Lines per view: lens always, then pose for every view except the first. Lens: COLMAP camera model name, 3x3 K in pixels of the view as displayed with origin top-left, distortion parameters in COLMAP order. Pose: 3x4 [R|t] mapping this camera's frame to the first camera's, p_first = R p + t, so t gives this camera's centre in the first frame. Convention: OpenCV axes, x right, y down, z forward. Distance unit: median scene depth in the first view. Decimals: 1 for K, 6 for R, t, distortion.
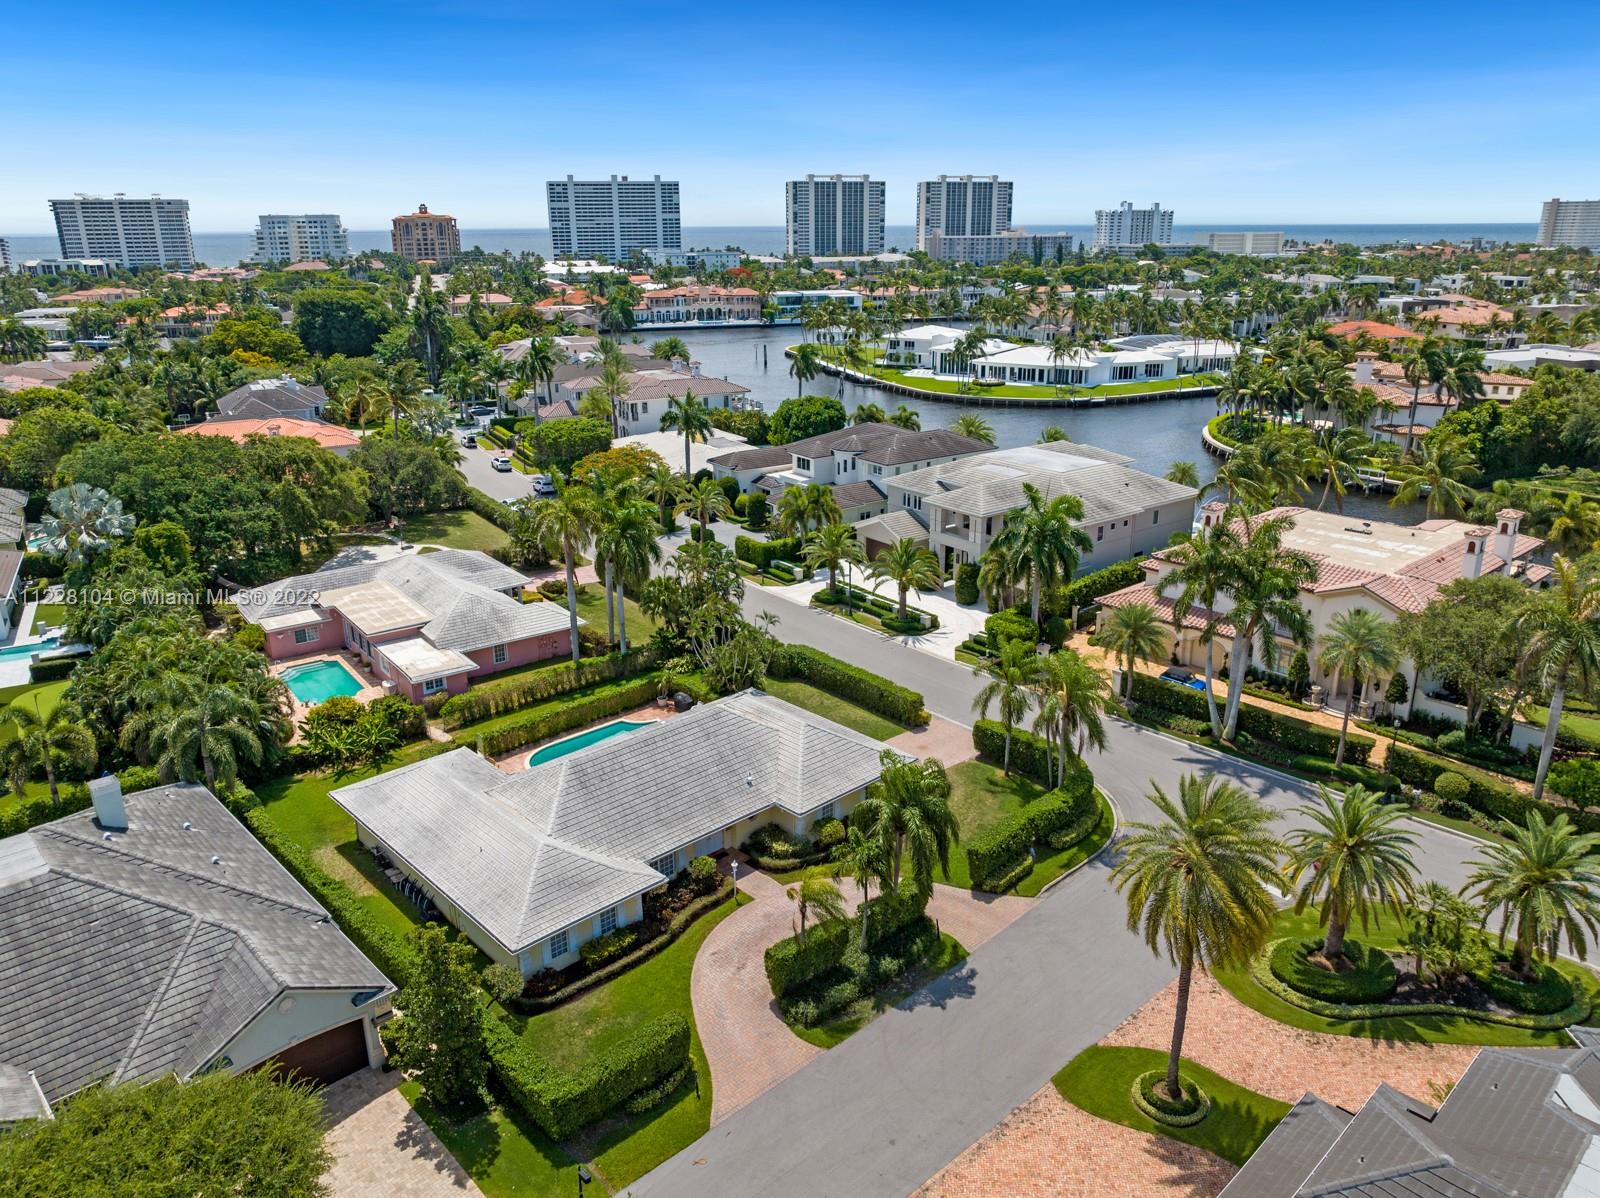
lens RADIAL K [[1131.9, 0, 800.0], [0, 1131.9, 599.0], [0, 0, 1]] dist [-0.001304, -0.023351]
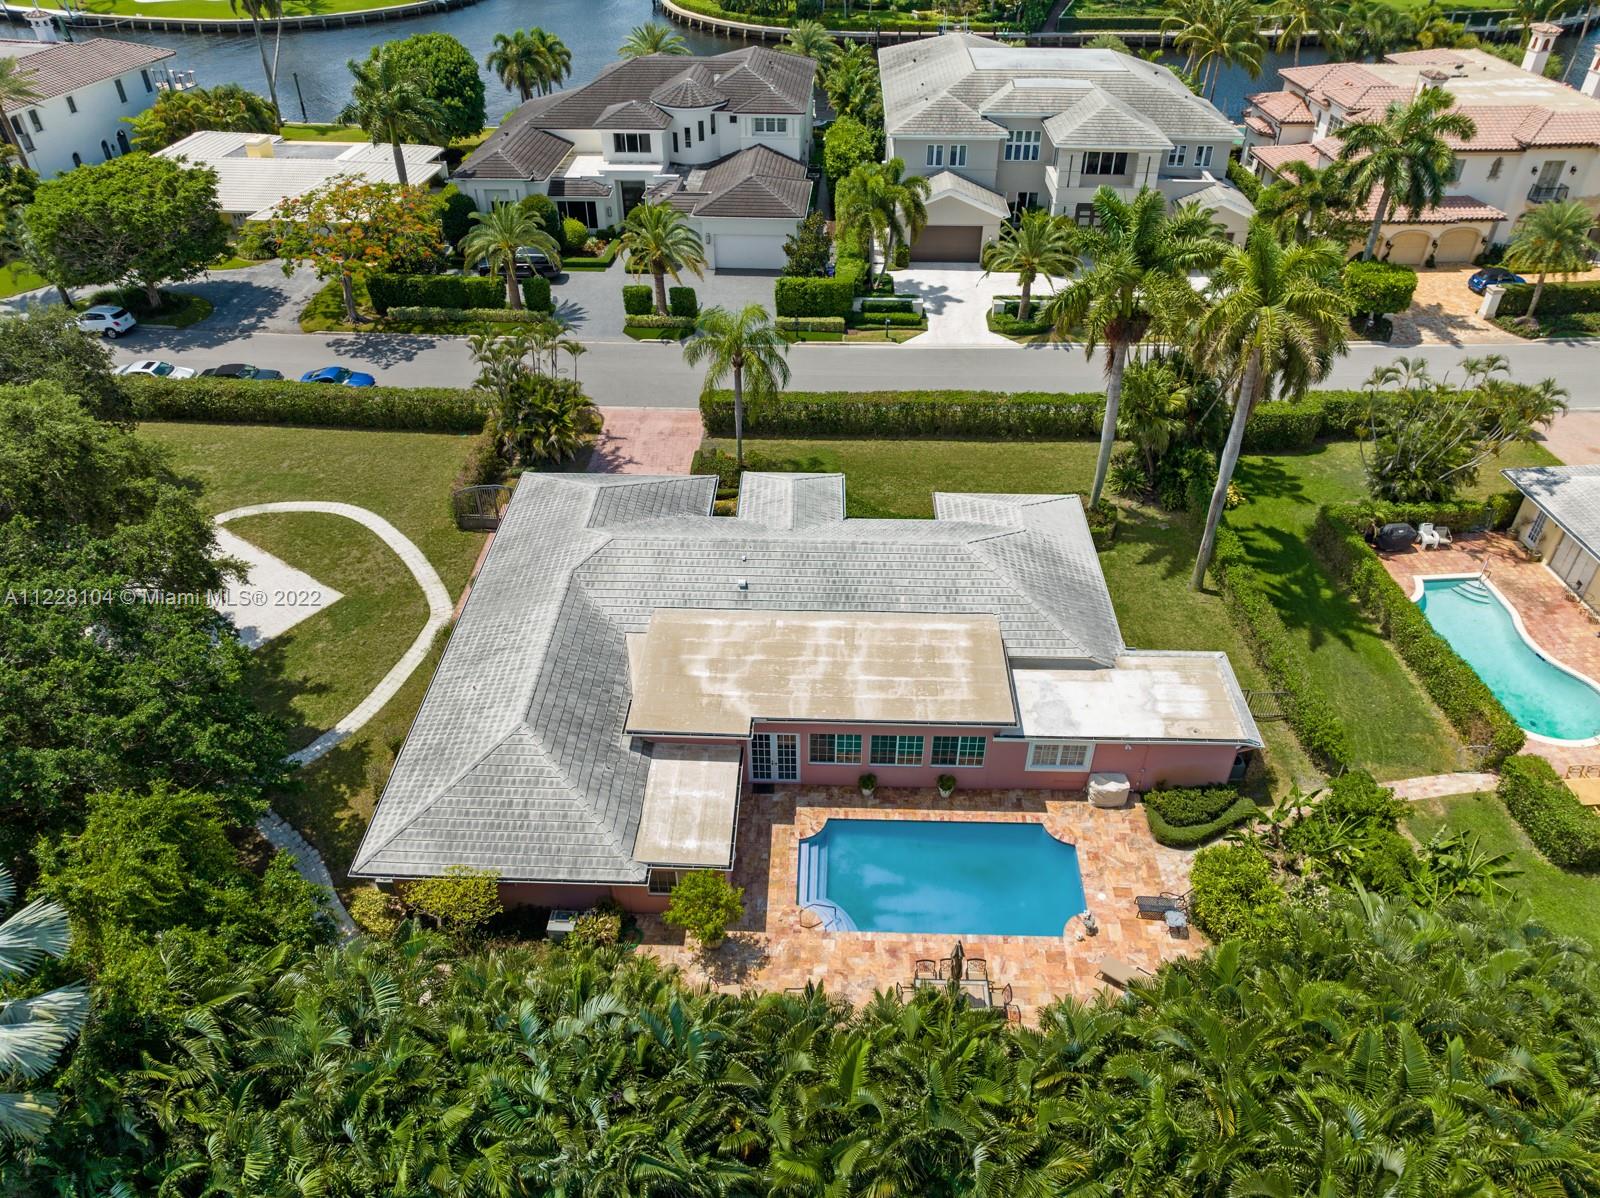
lens RADIAL K [[1124.8, 0, 800.0], [0, 1124.8, 599.0], [0, 0, 1]] dist [-0.034379, 0.001742]
pose [[0.626721, -0.472976, 0.619285, -0.522909], [0.244352, 0.873927, 0.420170, -0.163469], [-0.739941, -0.112006, 0.663281, 0.601011]]
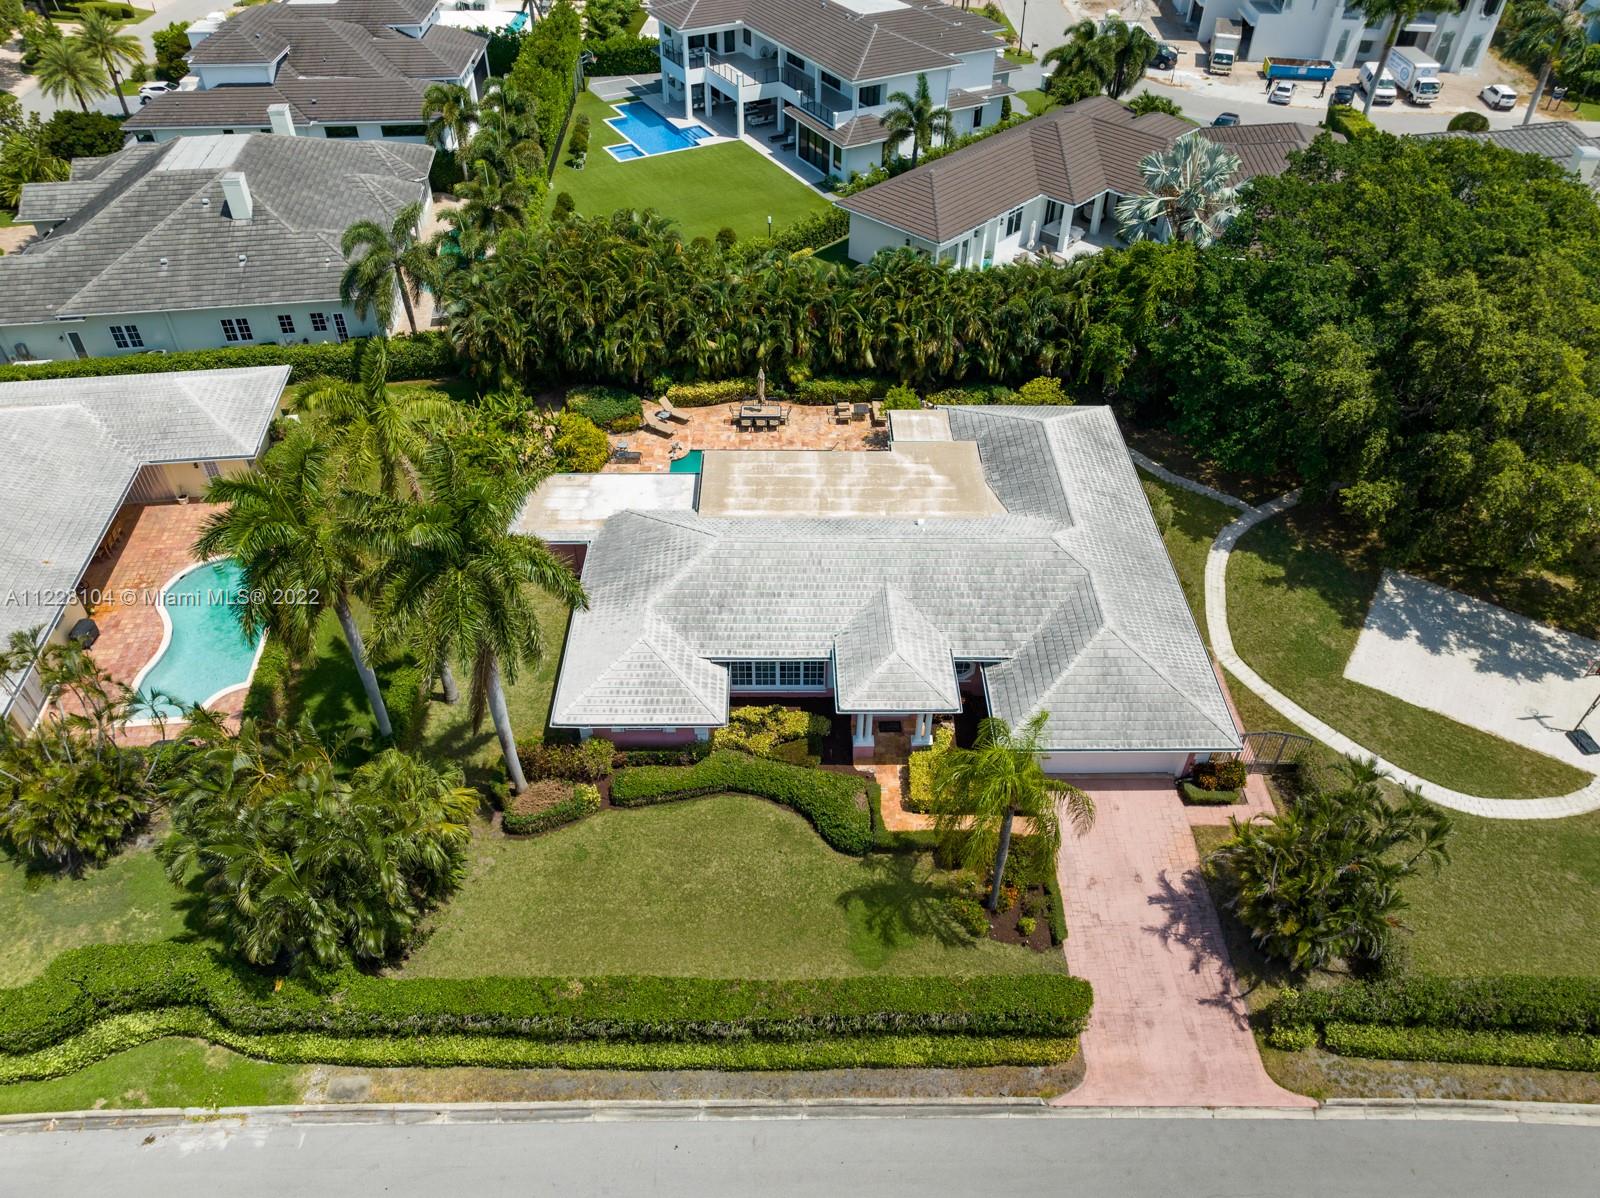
lens RADIAL K [[1124.8, 0, 800.0], [0, 1124.8, 599.0], [0, 0, 1]] dist [-0.034379, 0.001742]
pose [[-0.595093, 0.535106, -0.599605, -0.001408], [-0.261744, 0.576365, 0.774141, -0.315446], [0.759838, 0.617629, -0.202930, 0.934980]]
